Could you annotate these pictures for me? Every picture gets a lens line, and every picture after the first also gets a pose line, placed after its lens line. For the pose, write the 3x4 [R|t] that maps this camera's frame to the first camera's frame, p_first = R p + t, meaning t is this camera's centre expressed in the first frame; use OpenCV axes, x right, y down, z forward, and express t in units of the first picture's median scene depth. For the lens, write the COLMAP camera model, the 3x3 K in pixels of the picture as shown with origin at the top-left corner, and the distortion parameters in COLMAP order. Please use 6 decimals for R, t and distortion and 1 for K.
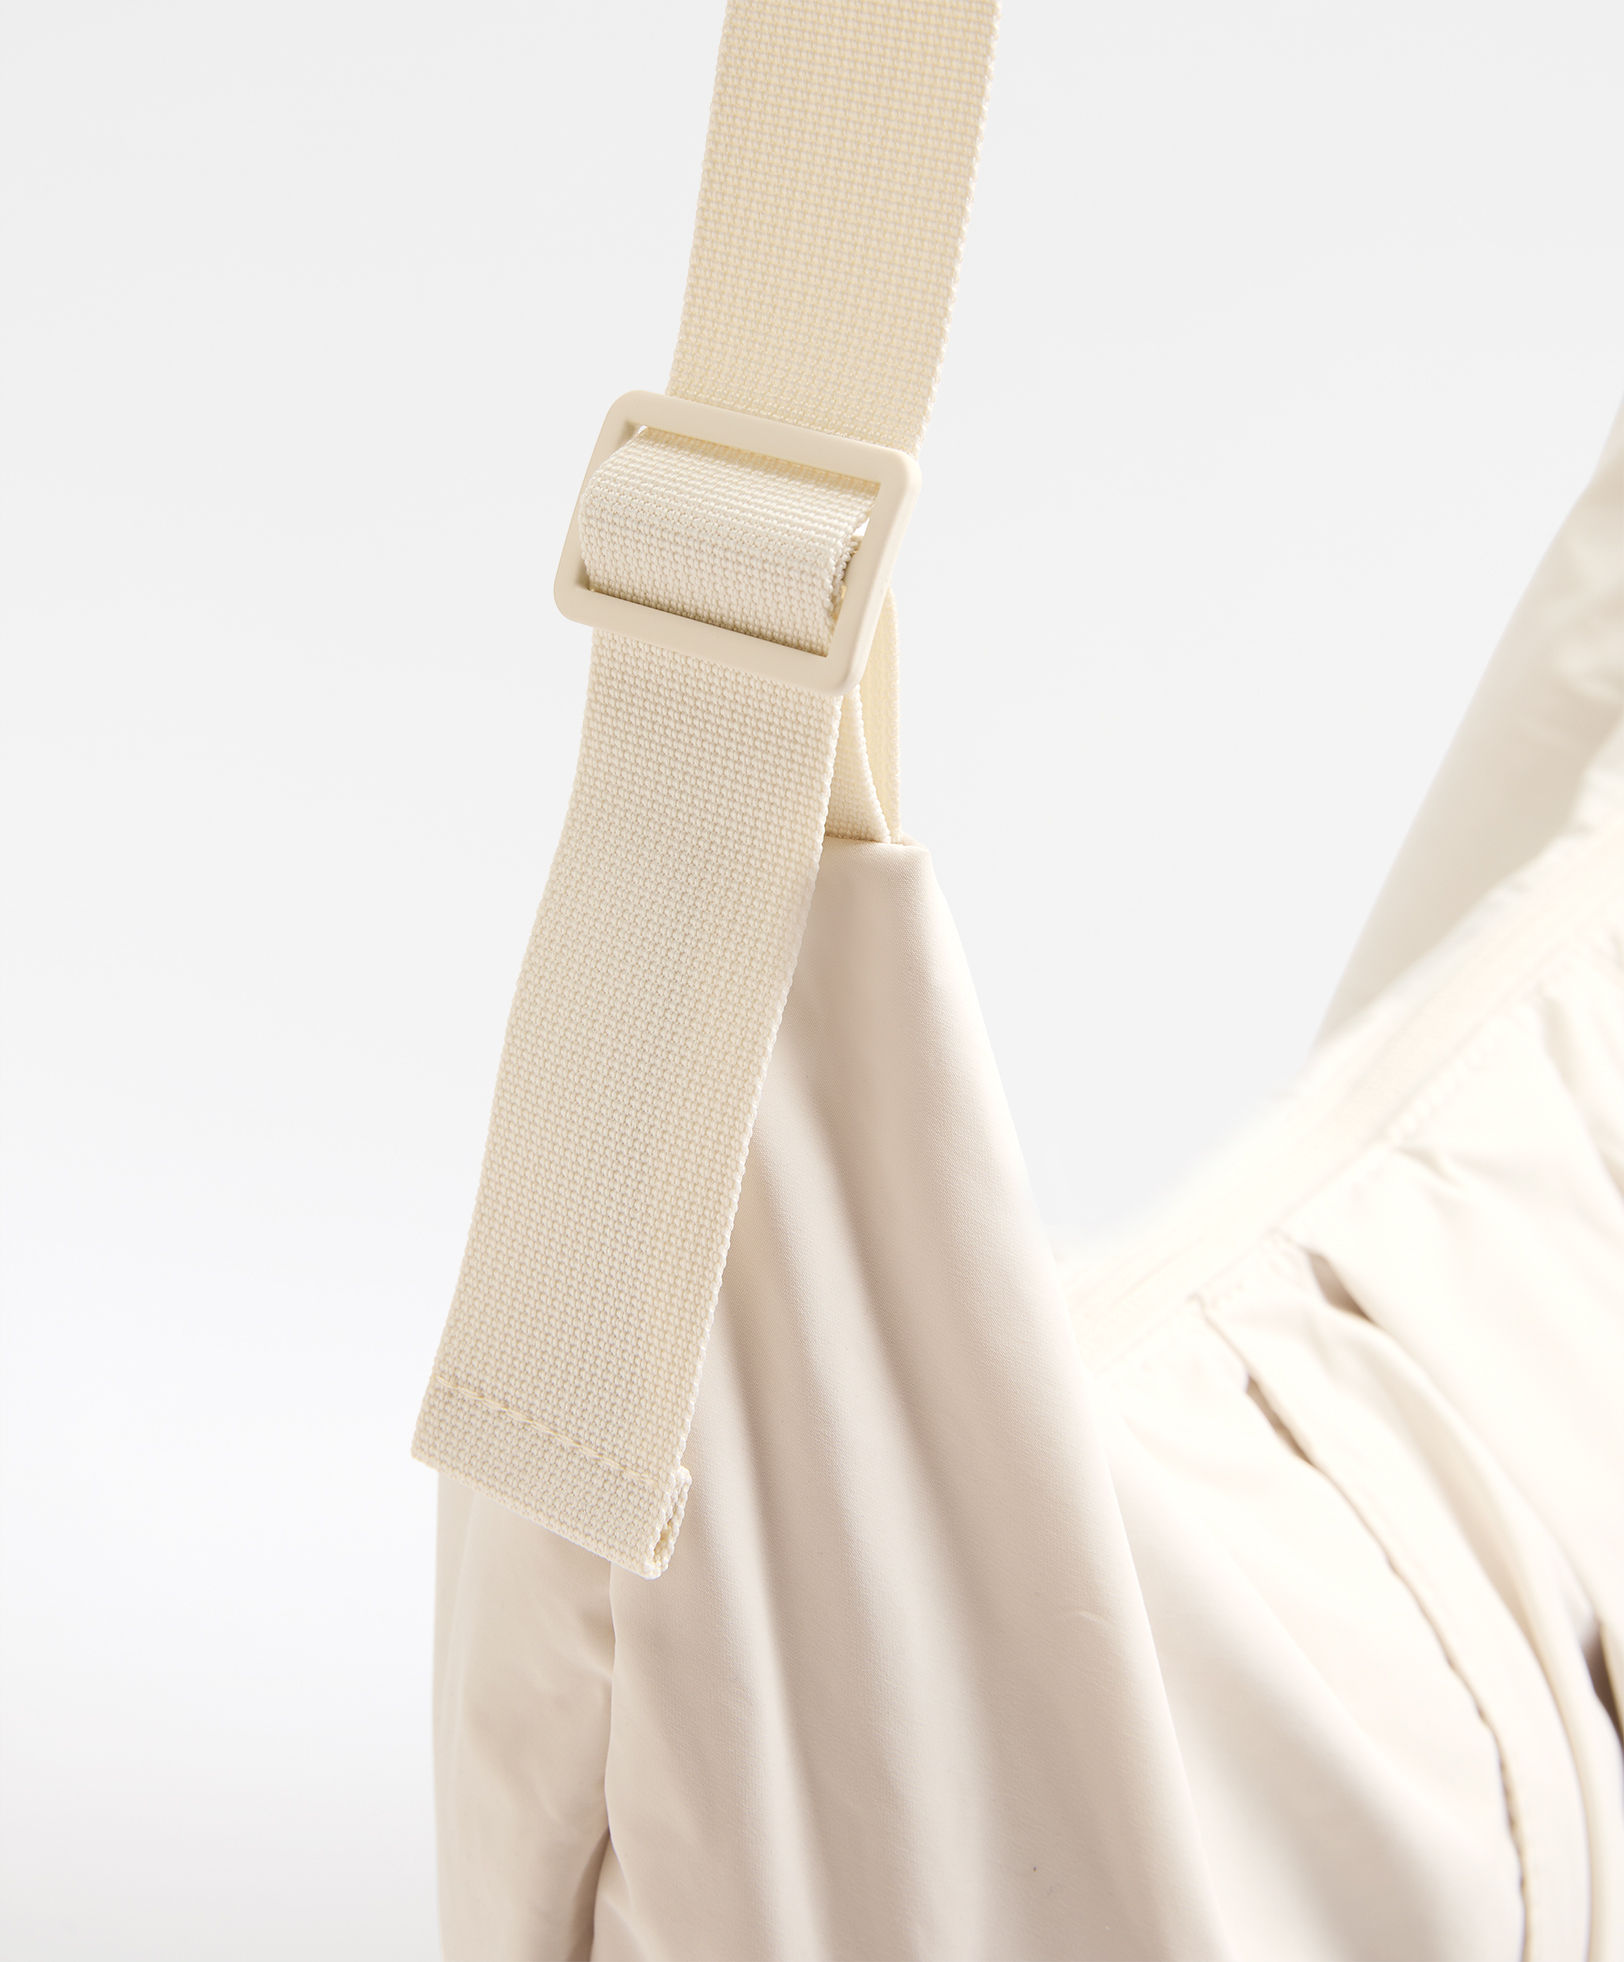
lens RADIAL K [[3736.4, 0, 808.9], [0, 3736.4, 984.2], [0, 0, 1]] dist [-0.064948, 0.000000]
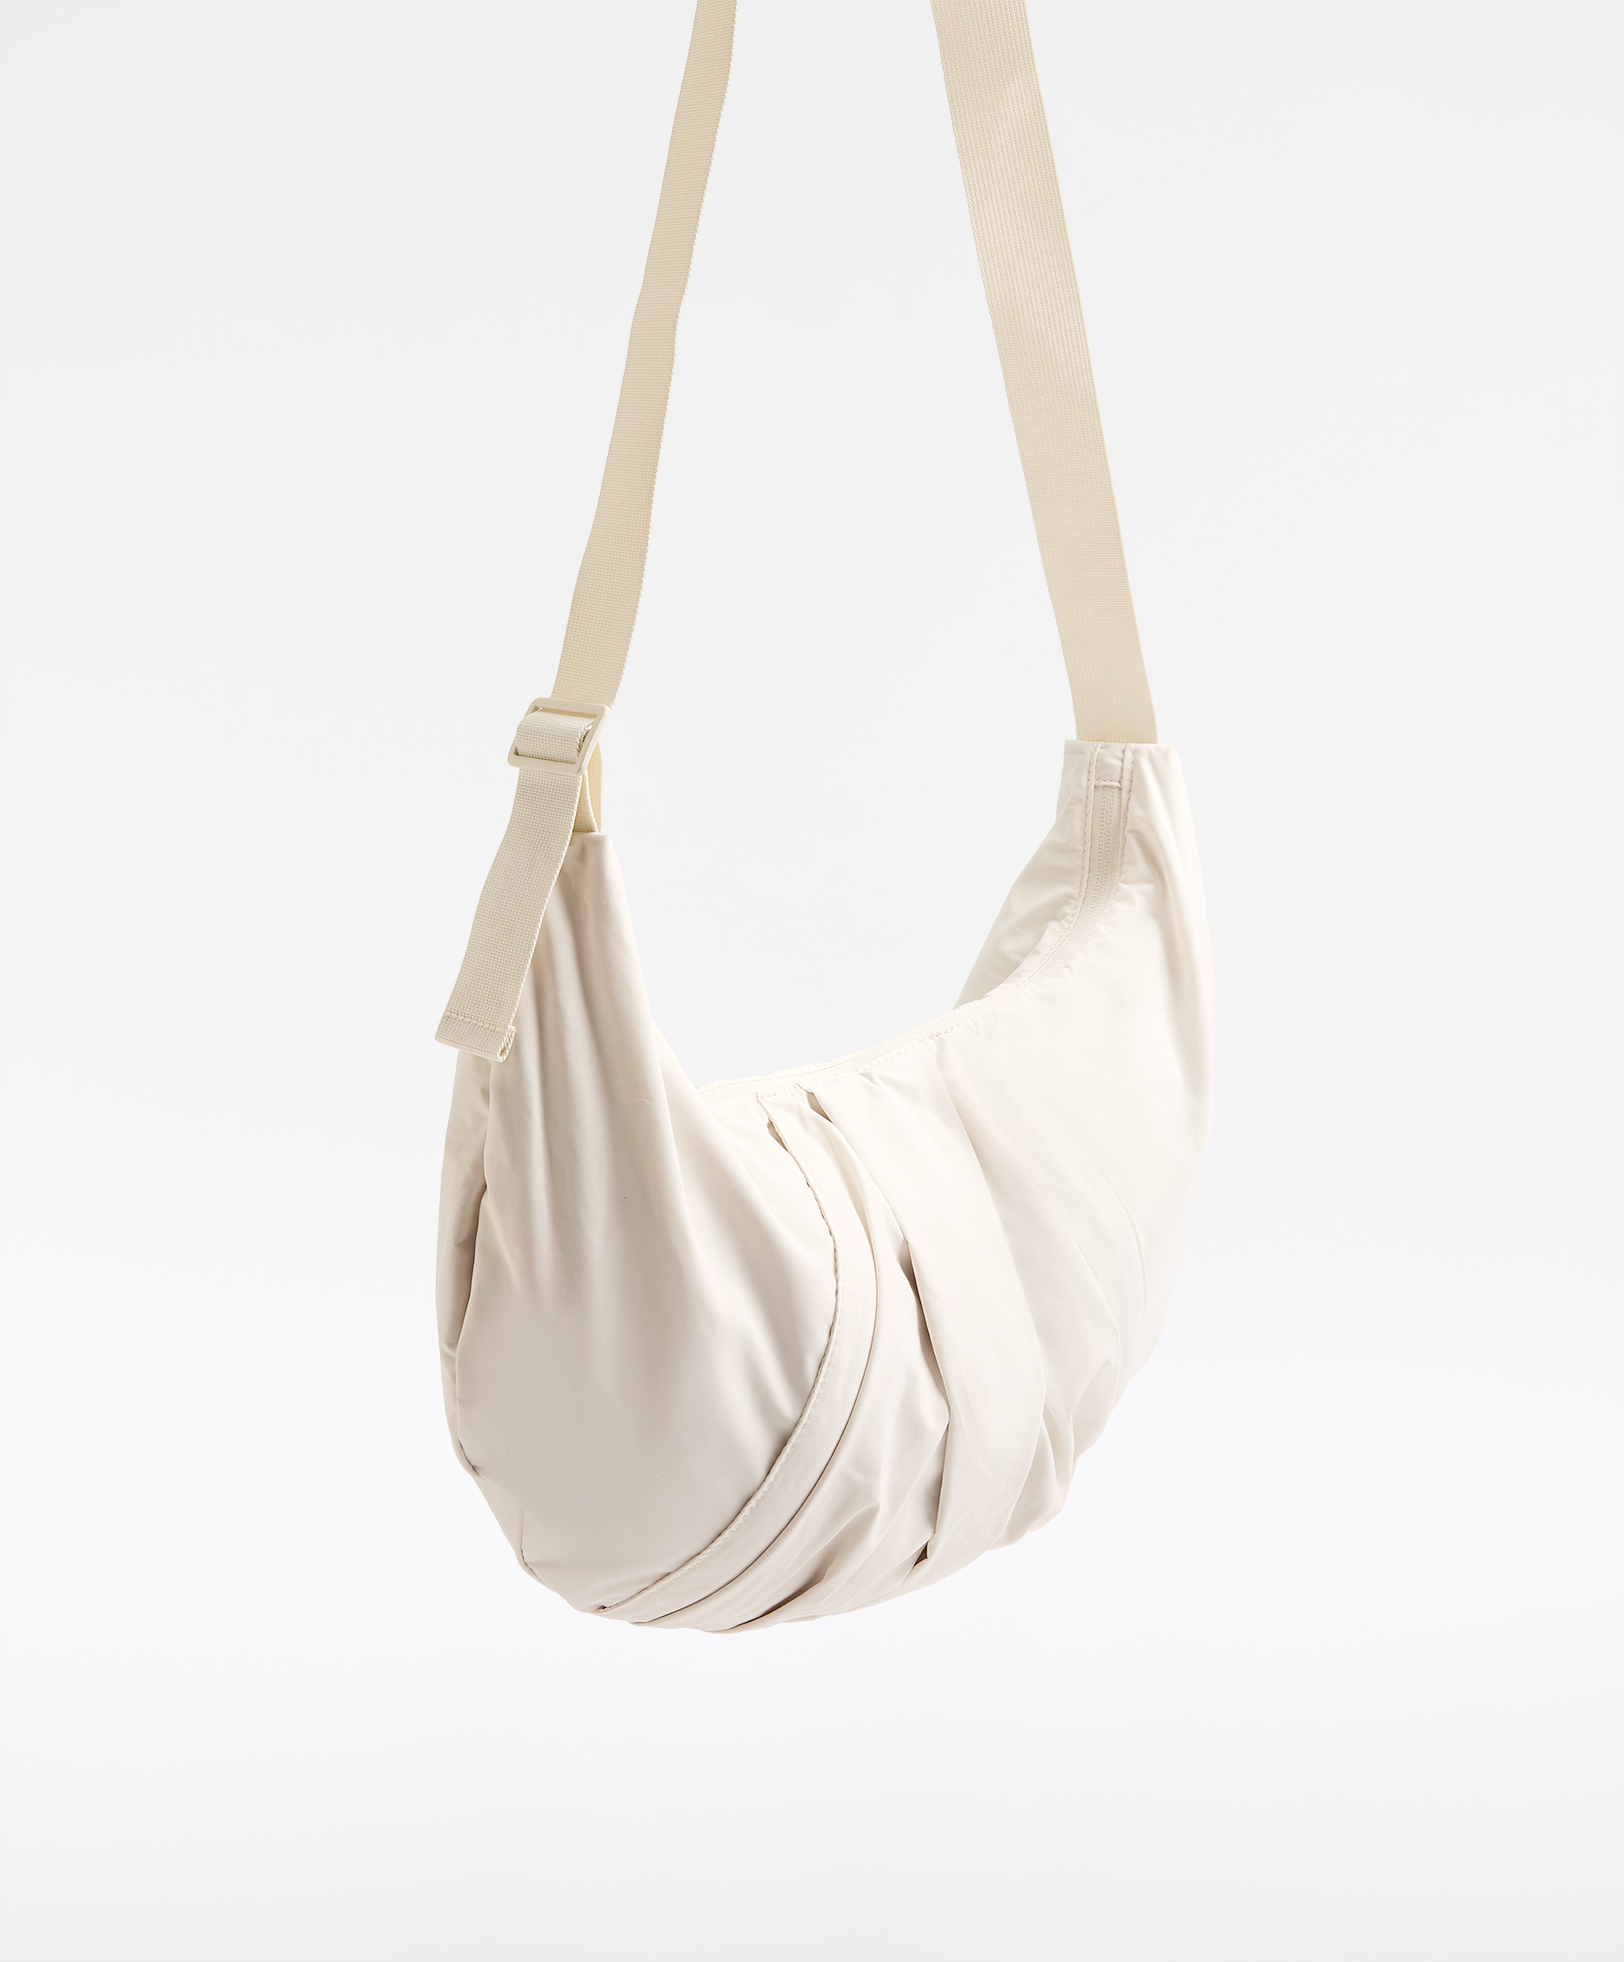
lens RADIAL K [[3051.0, 0, 814.2], [0, 3051.0, 979.5], [0, 0, 1]] dist [-0.006987, 0.000000]
pose [[0.990694, 0.071779, -0.115643, 0.497268], [-0.098487, 0.964492, -0.245064, 0.679107], [0.093946, 0.254172, 0.962585, -1.408044]]
